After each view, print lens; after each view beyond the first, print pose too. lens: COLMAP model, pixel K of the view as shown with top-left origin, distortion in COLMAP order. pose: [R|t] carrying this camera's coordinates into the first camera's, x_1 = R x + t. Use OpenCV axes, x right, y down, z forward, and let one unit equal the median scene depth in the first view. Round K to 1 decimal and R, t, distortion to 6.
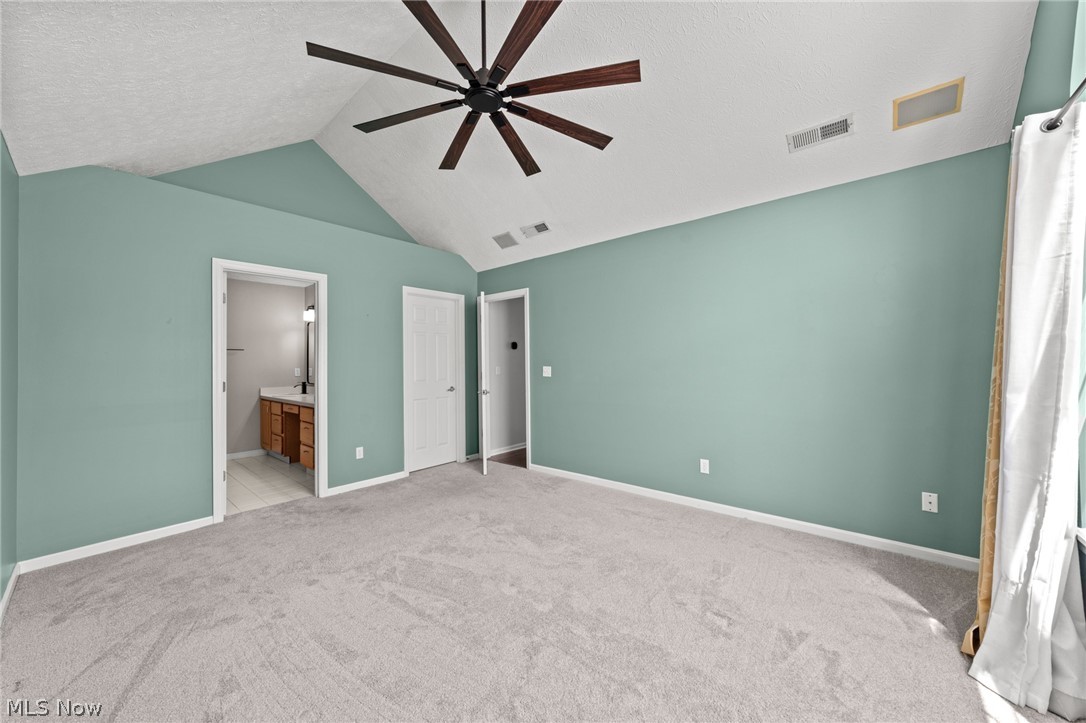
lens RADIAL K [[384.3, 0, 542.5], [0, 384.3, 356.6], [0, 0, 1]] dist [0.000000, -0.000018]
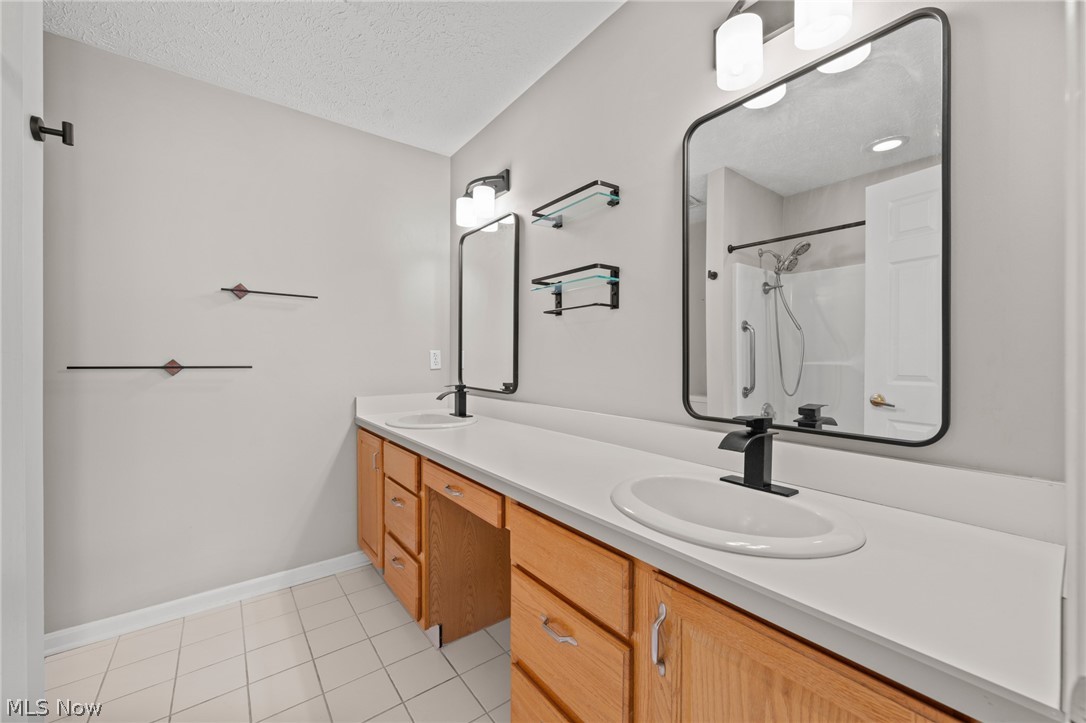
lens RADIAL K [[426.6, 0, 546.6], [0, 426.6, 359.6], [0, 0, 1]] dist [-0.000631, -0.000271]
pose [[0.977162, 0.013098, -0.212091, -0.466325], [-0.010177, 0.999838, 0.014858, 0.035543], [0.212251, -0.012360, 0.977137, 0.634372]]
